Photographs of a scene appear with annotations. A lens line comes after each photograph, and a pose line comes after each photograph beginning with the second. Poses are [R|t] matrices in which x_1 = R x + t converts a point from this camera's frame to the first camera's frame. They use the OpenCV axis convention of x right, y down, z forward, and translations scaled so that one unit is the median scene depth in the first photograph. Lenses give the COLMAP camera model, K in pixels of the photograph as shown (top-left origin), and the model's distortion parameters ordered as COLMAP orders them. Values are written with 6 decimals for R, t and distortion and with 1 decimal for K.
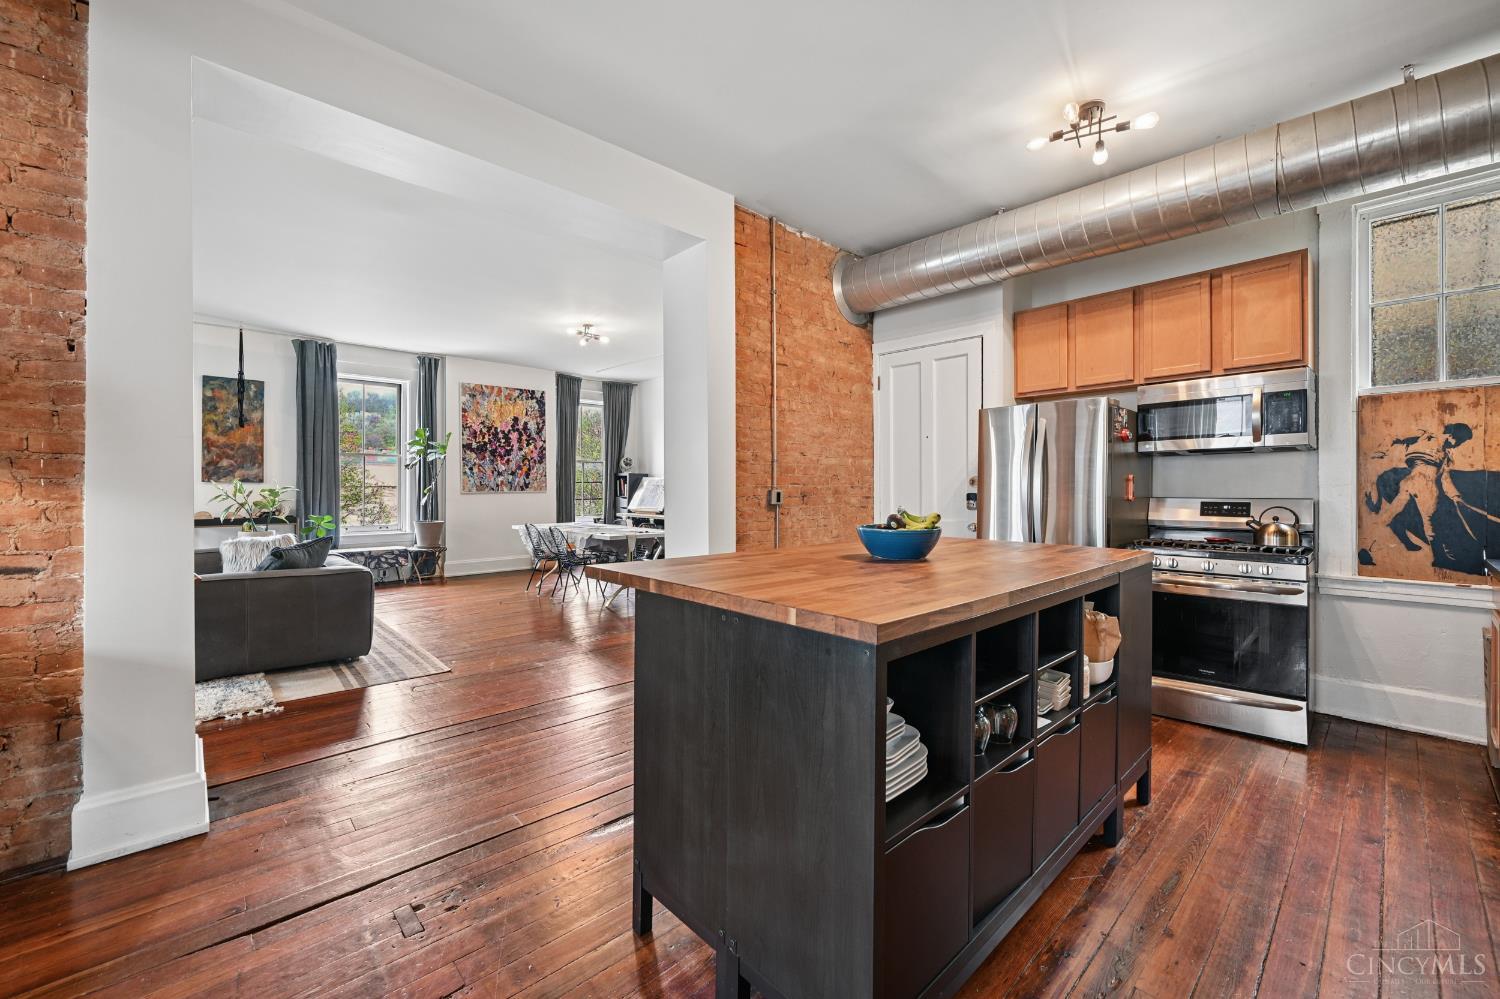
lens RADIAL K [[598.8, 0, 745.1], [0, 598.8, 489.9], [0, 0, 1]] dist [-0.000209, 0.001101]
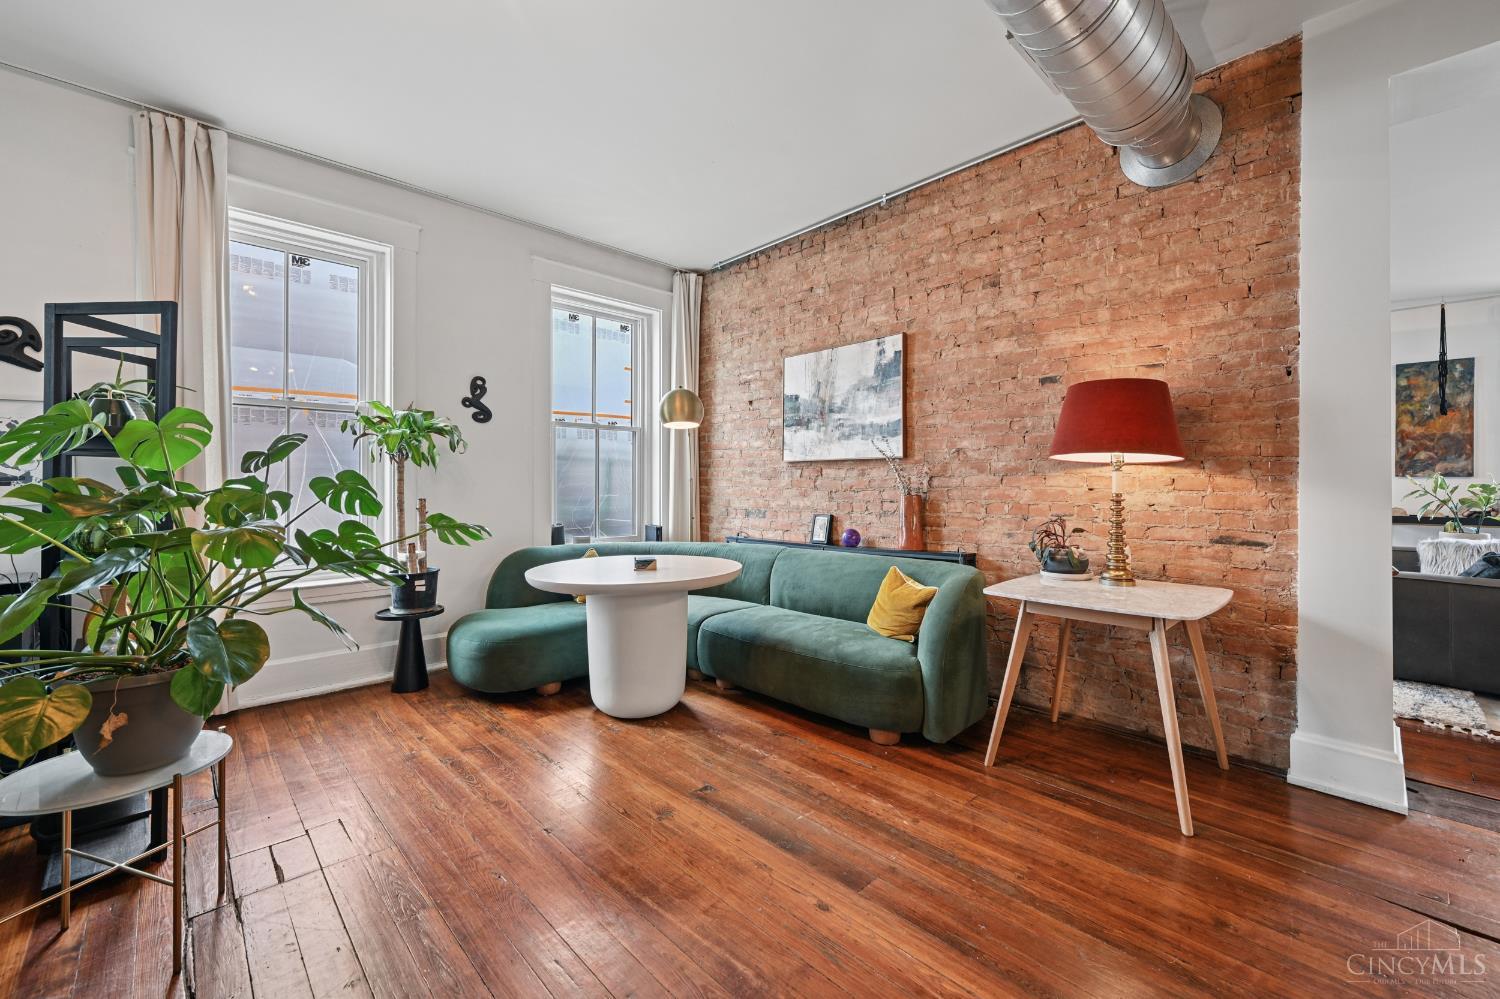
lens RADIAL K [[598.8, 0, 760.3], [0, 598.8, 480.2], [0, 0, 1]] dist [-0.000209, 0.001101]
pose [[0.021797, -0.002823, -0.999758, 0.034781], [-0.003375, 0.999990, -0.002897, -0.000705], [0.999757, 0.003438, 0.021787, -0.041997]]
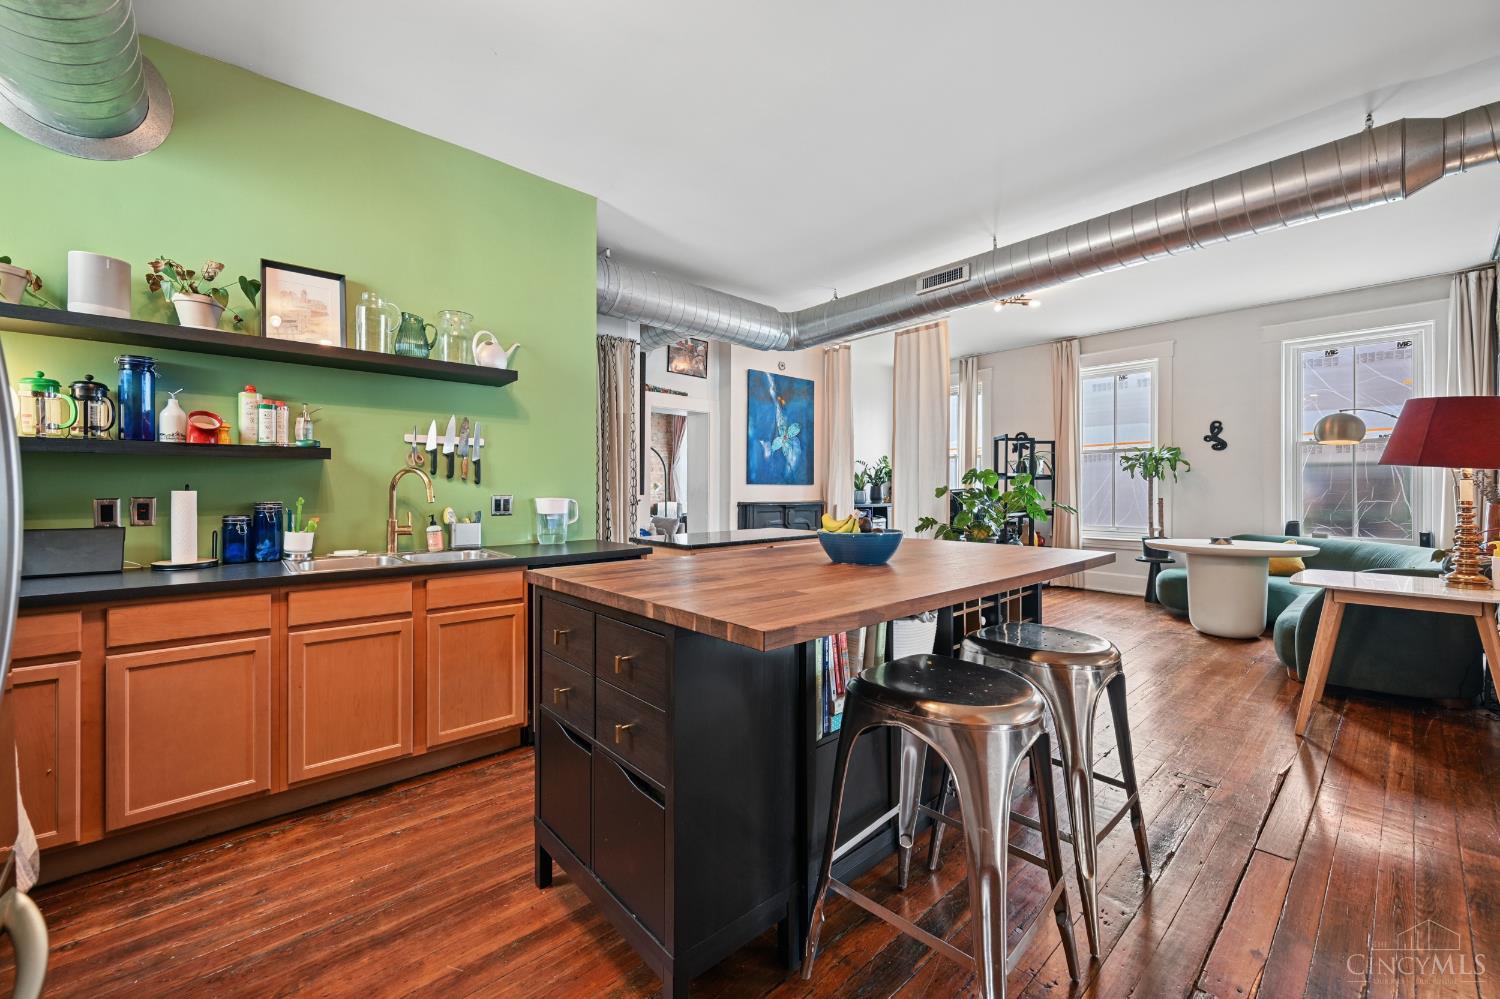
lens RADIAL K [[598.8, 0, 743.4], [0, 598.8, 487.7], [0, 0, 1]] dist [-0.000209, 0.001101]
pose [[-0.999872, -0.001900, 0.015891, 0.145476], [-0.001855, 0.999994, 0.002828, -0.003142], [-0.015896, 0.002798, -0.999870, 0.629739]]
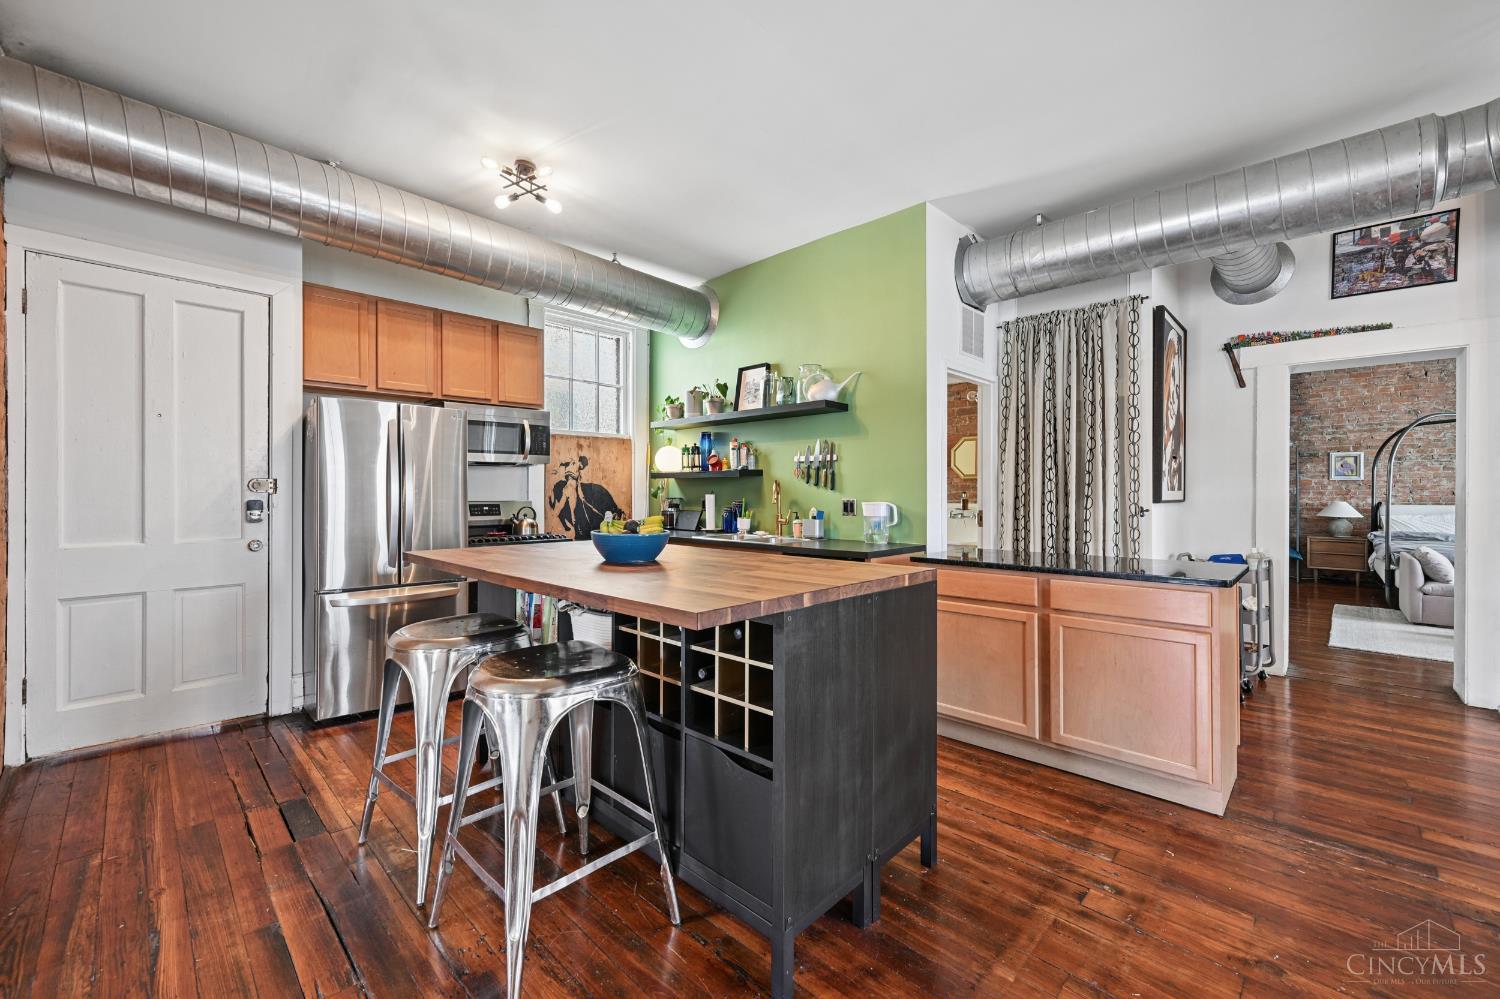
lens RADIAL K [[598.8, 0, 751.1], [0, 598.8, 491.3], [0, 0, 1]] dist [-0.000209, 0.001101]
pose [[-0.047837, 0.000885, 0.998855, -0.256218], [0.002179, 0.999997, -0.000782, -0.002577], [-0.998853, 0.002139, -0.047838, 0.264317]]
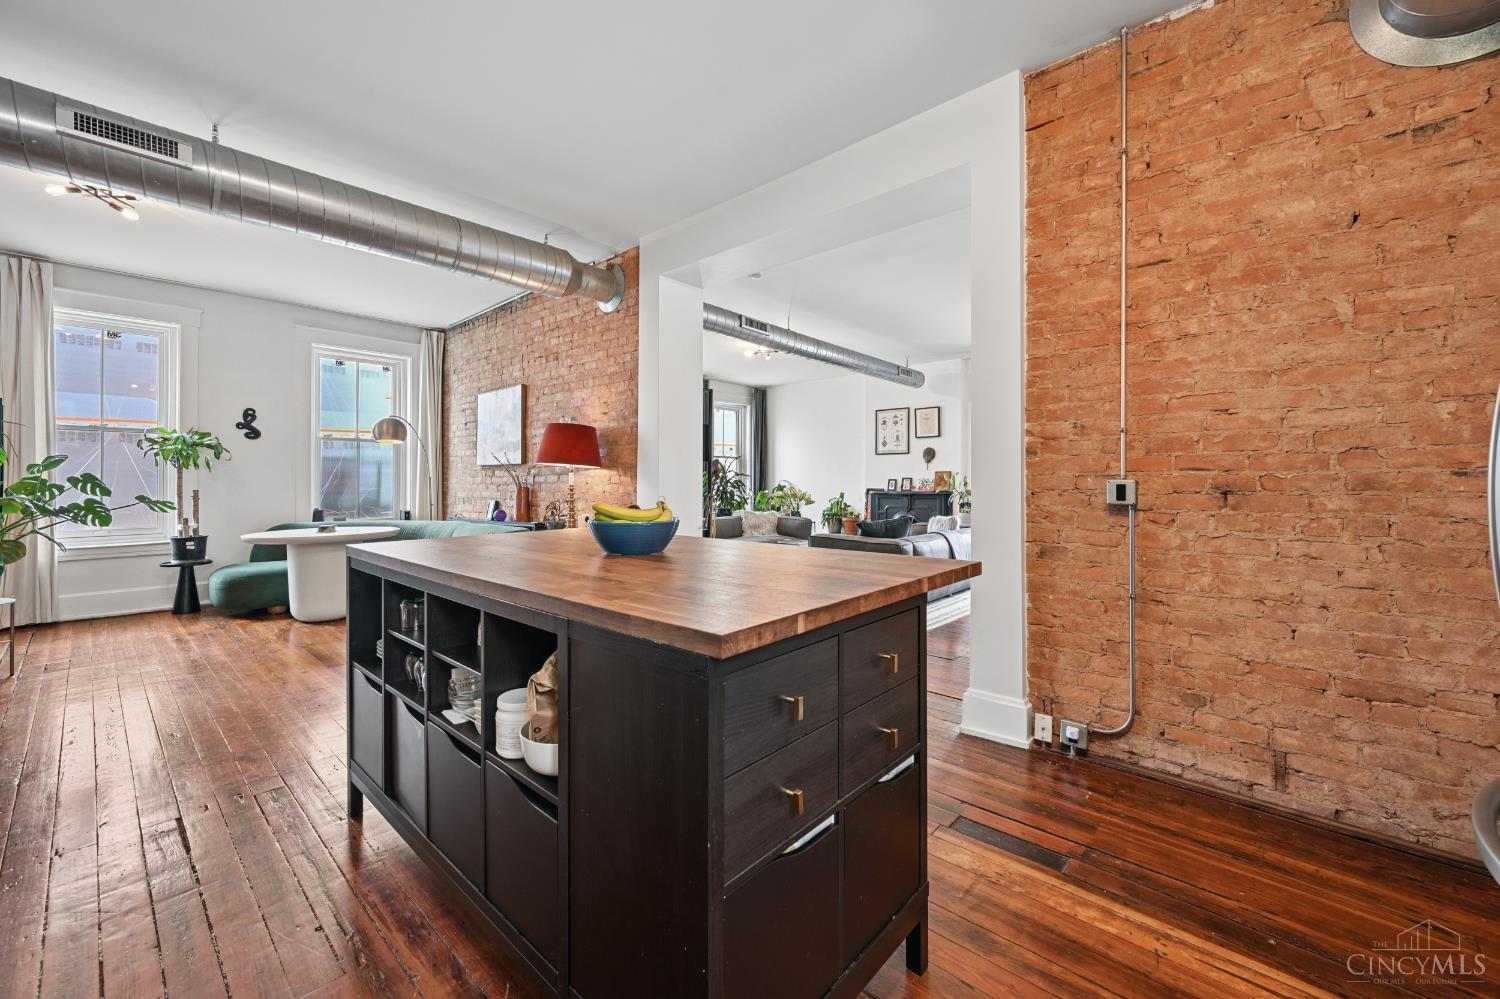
lens RADIAL K [[598.8, 0, 745.5], [0, 598.8, 478.4], [0, 0, 1]] dist [-0.000209, 0.001101]
pose [[0.084626, -0.003832, -0.996405, 0.374687], [-0.001646, 0.999991, -0.003985, 0.000814], [0.996411, 0.001977, 0.084619, 0.346403]]
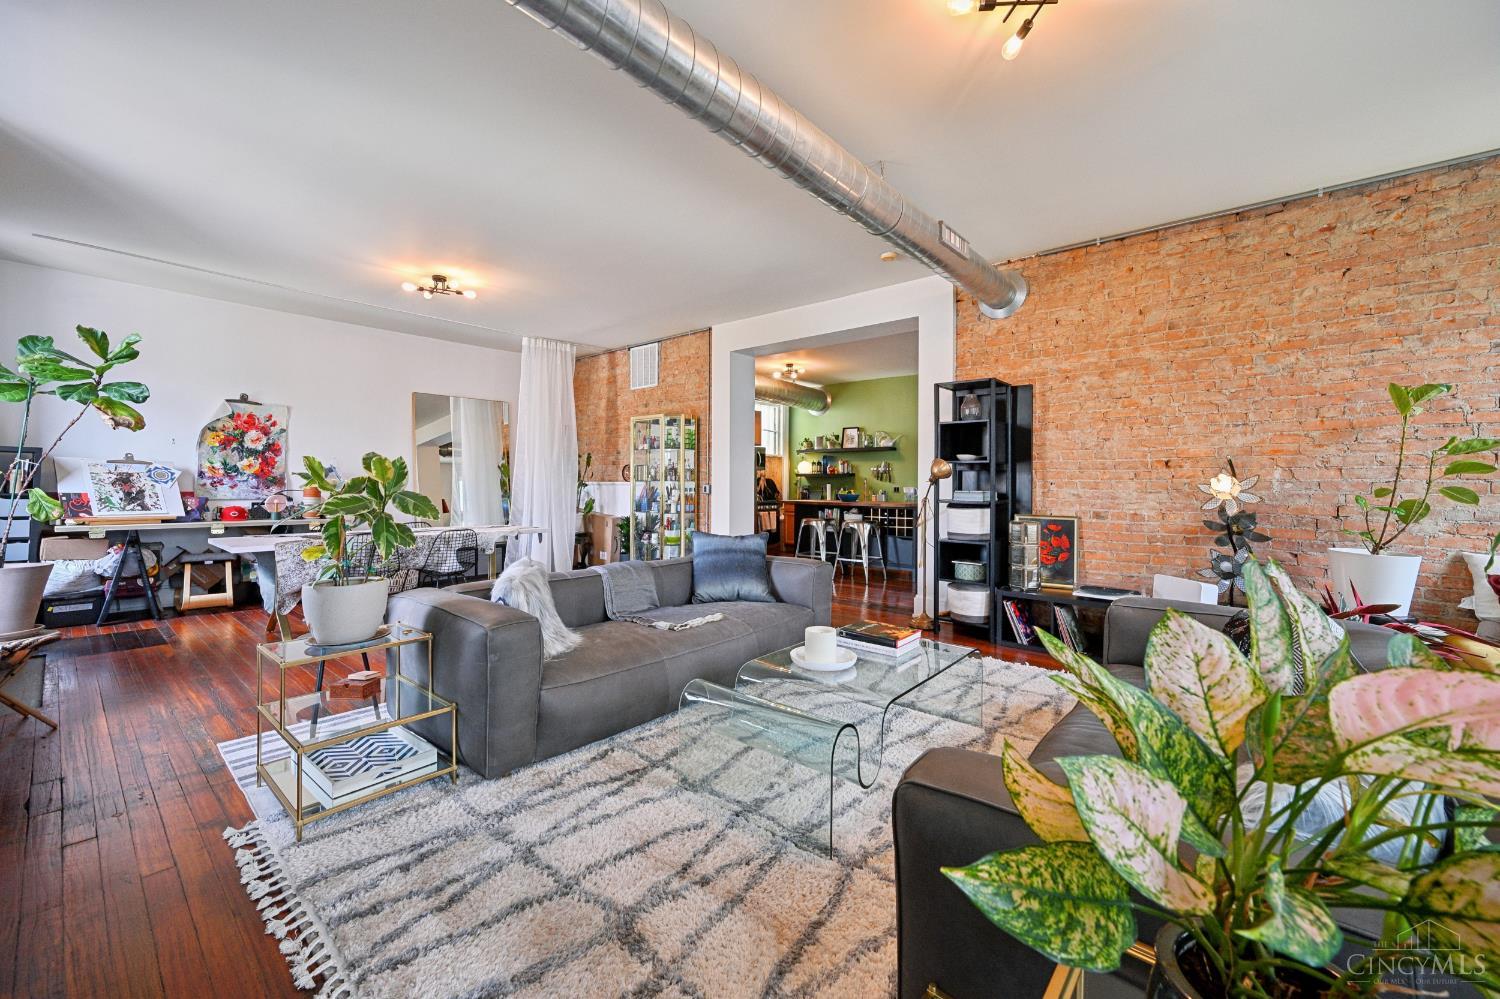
lens RADIAL K [[598.8, 0, 750.0], [0, 598.8, 480.2], [0, 0, 1]] dist [-0.000209, 0.001101]
pose [[-0.116371, 0.007269, 0.993179, -1.113714], [-0.002451, 0.999968, -0.007606, 0.002630], [-0.993203, -0.003319, -0.116349, 0.681416]]
